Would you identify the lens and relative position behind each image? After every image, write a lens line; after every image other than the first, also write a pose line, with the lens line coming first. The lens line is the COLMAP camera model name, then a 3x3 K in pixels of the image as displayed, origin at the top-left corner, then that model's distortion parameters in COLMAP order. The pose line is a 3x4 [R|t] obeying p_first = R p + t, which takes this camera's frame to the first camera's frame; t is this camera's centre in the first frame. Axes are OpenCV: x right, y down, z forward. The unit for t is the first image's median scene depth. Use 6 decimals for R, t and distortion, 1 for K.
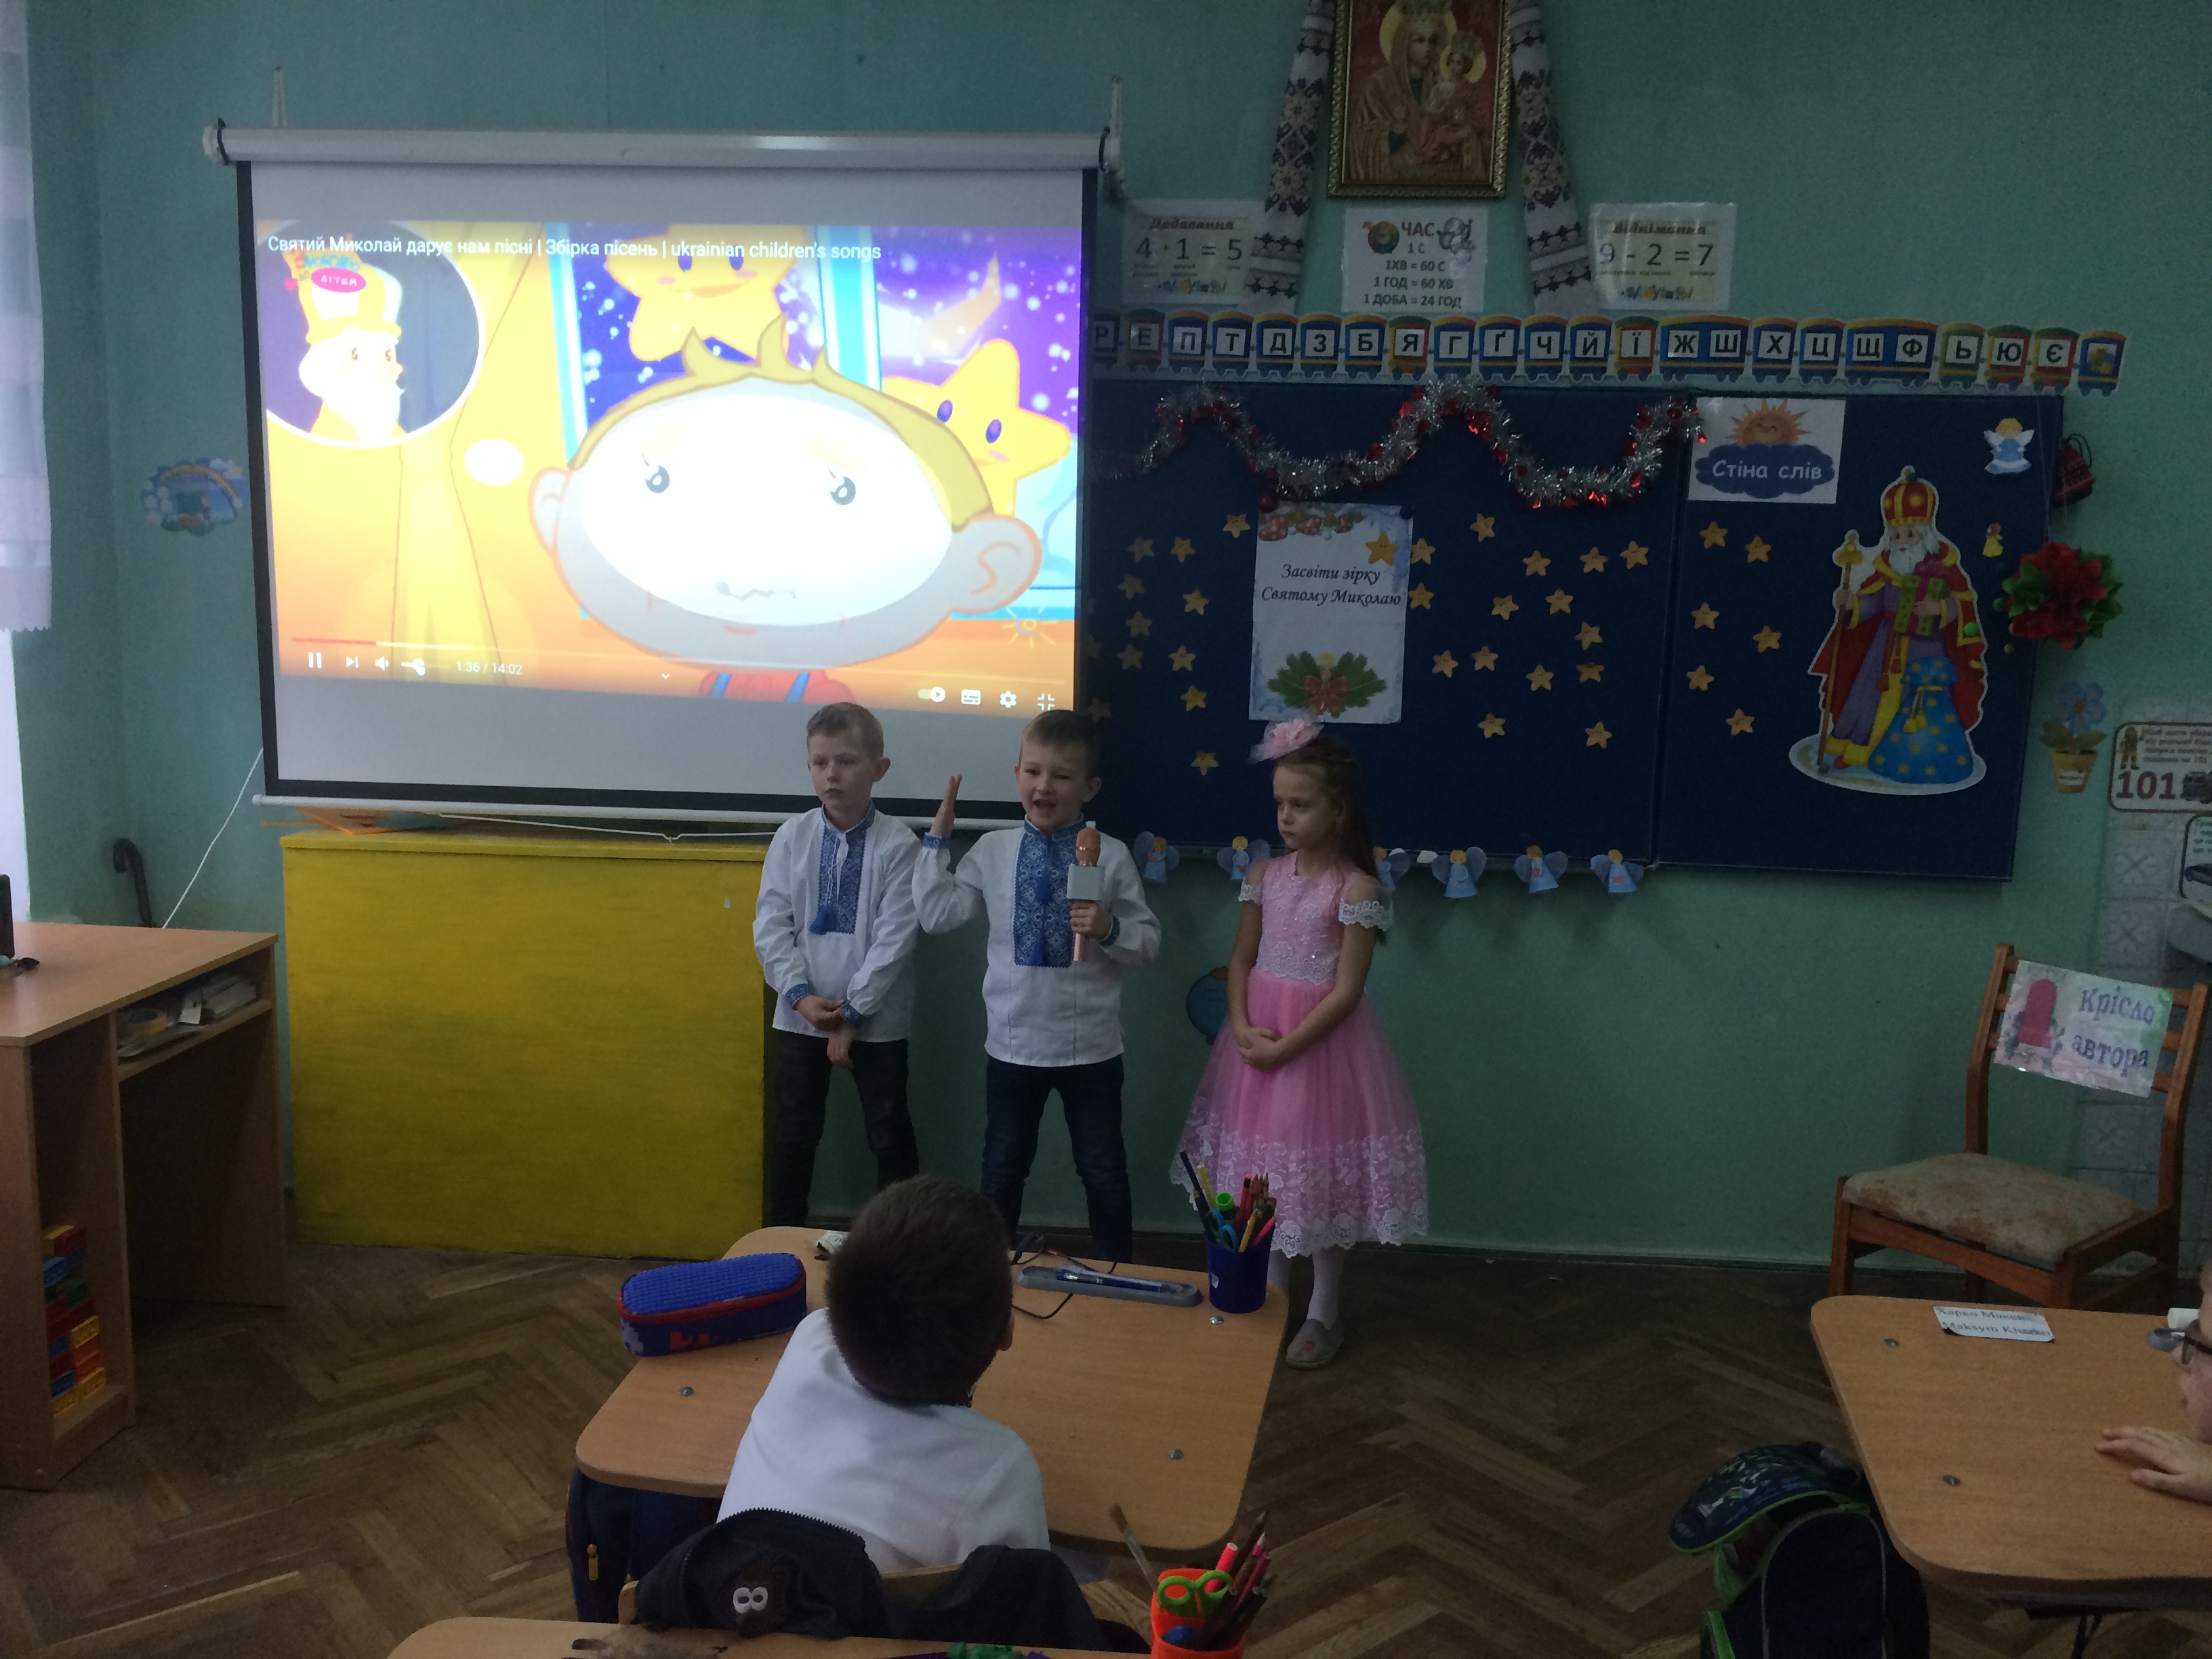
lens RADIAL K [[1893.3, 0, 1107.1], [0, 1893.3, 819.0], [0, 0, 1]] dist [0.080062, -0.129969]
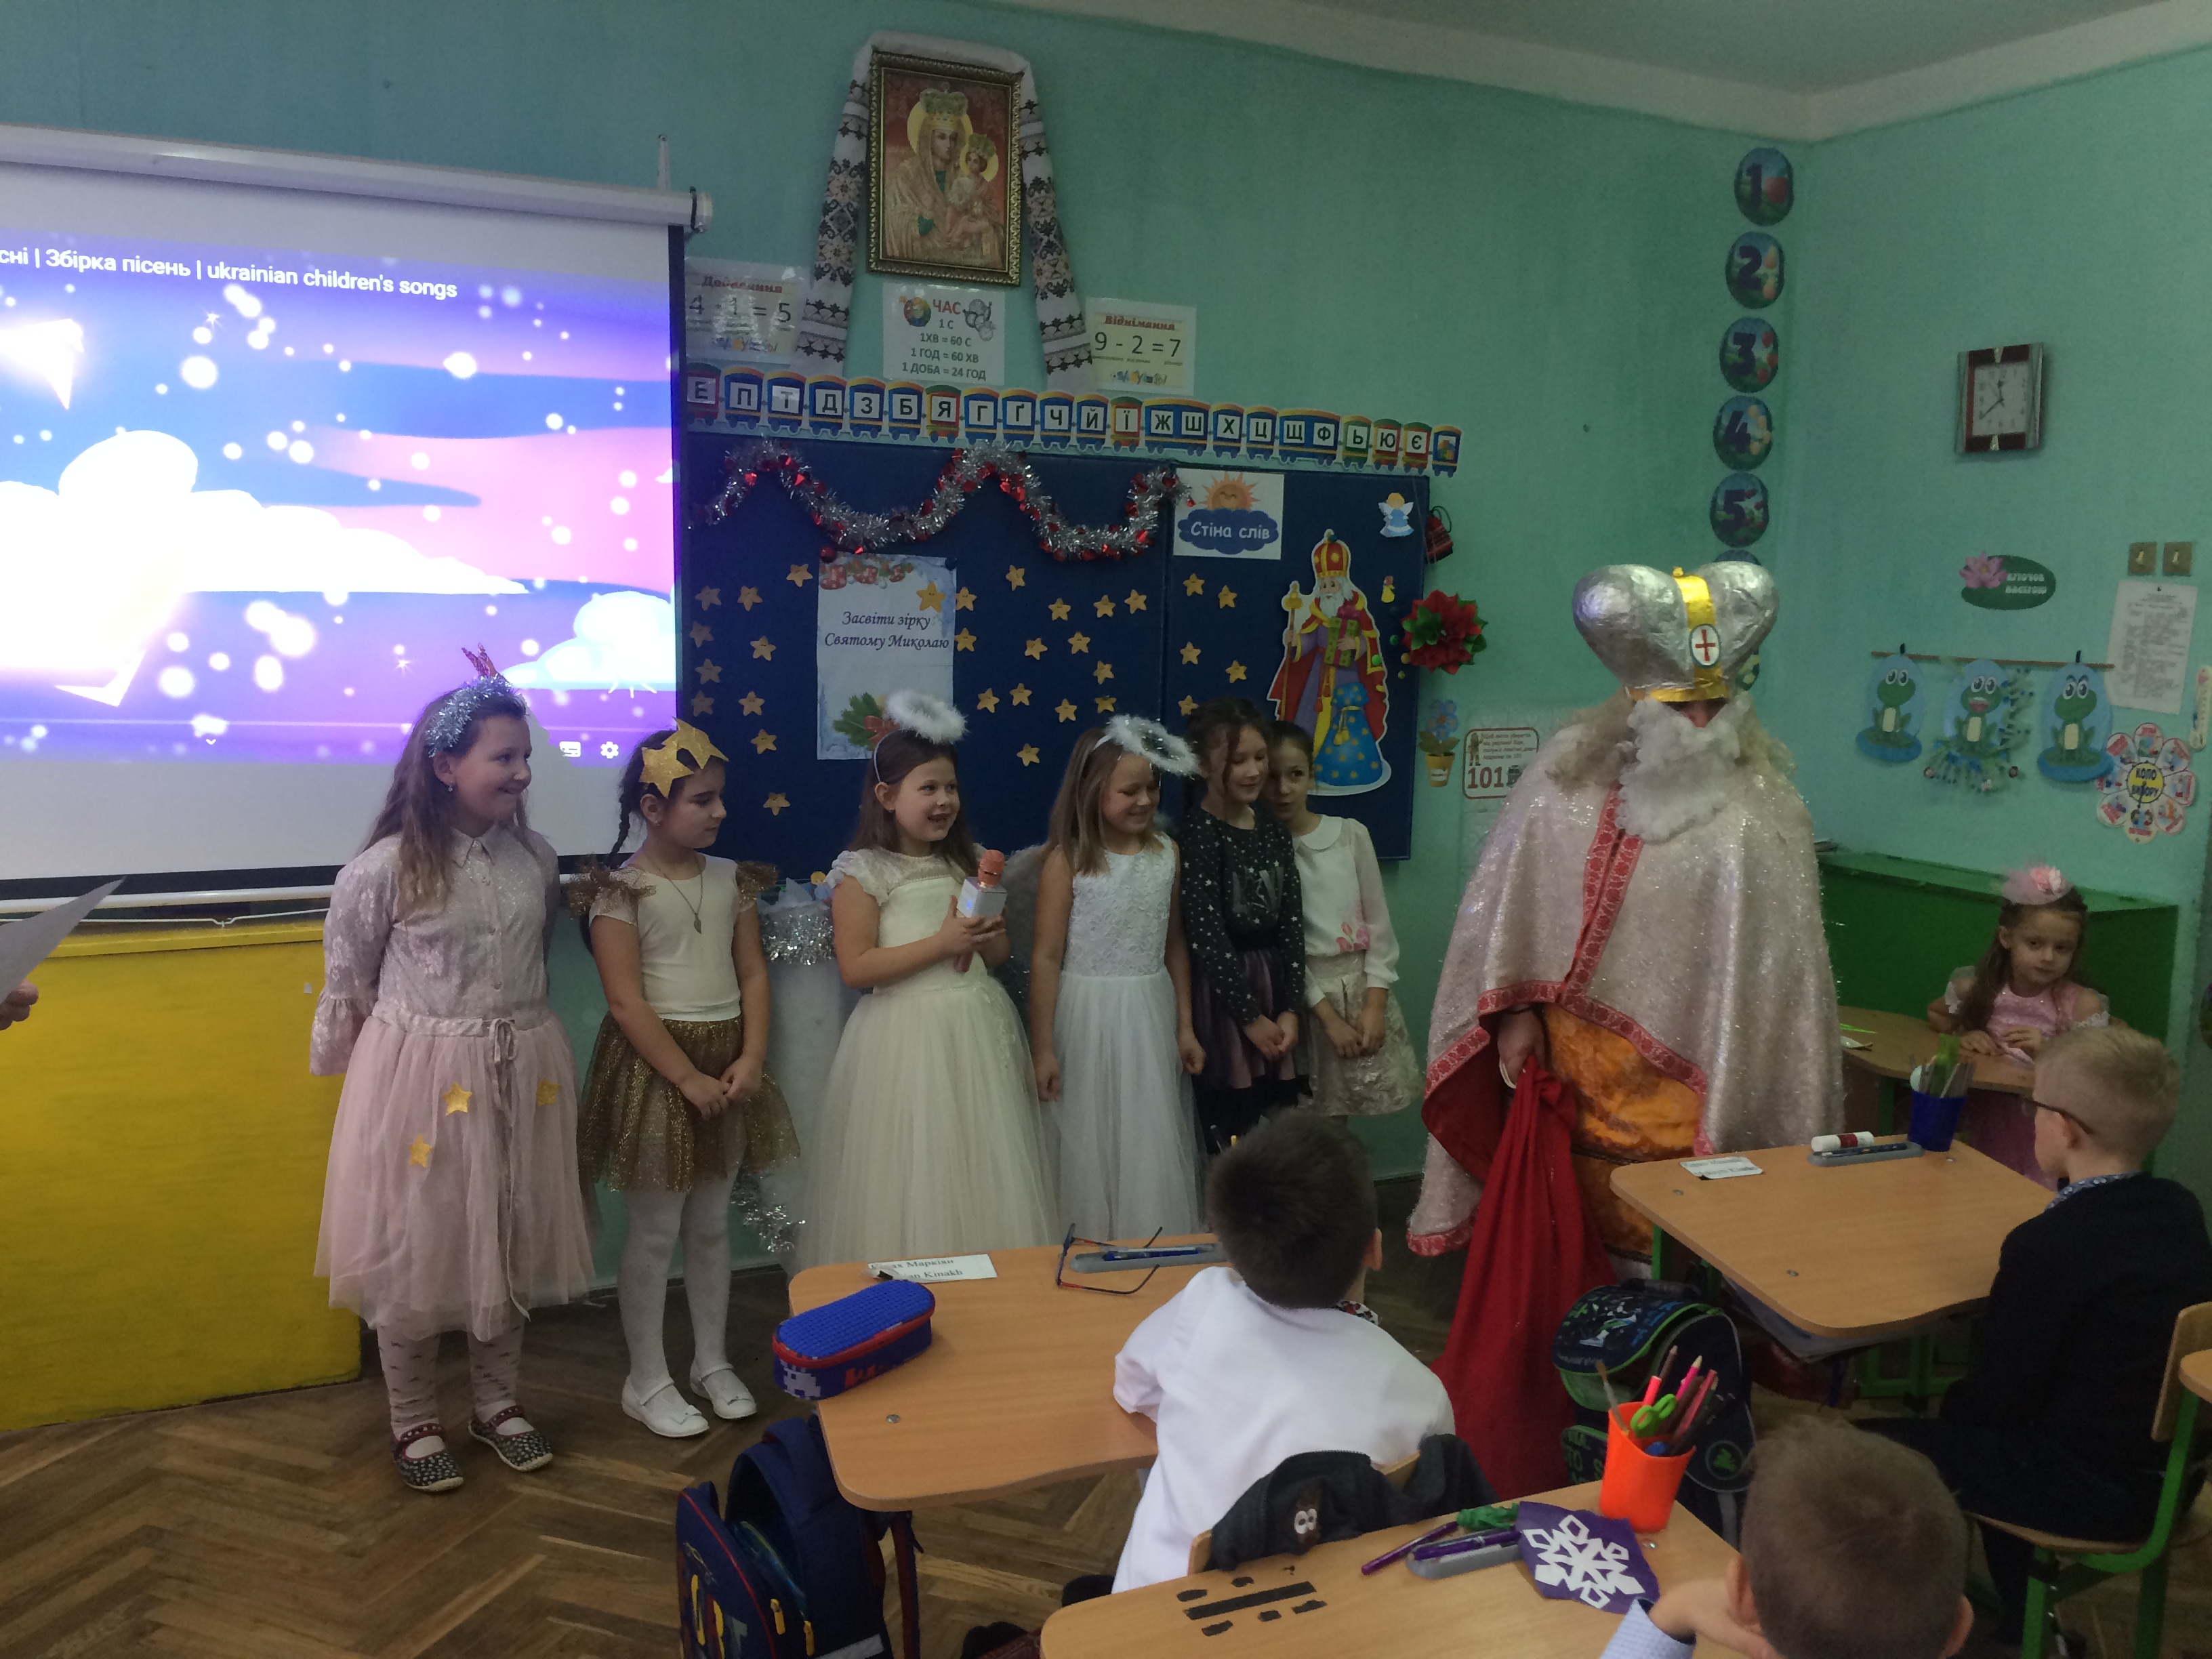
lens RADIAL K [[1893.3, 0, 1099.6], [0, 1893.3, 810.5], [0, 0, 1]] dist [0.080062, -0.129969]
pose [[0.866827, -0.061332, 0.494823, -0.322710], [0.072781, 0.997340, -0.003878, -0.009474], [-0.493269, 0.039375, 0.868985, 0.015789]]
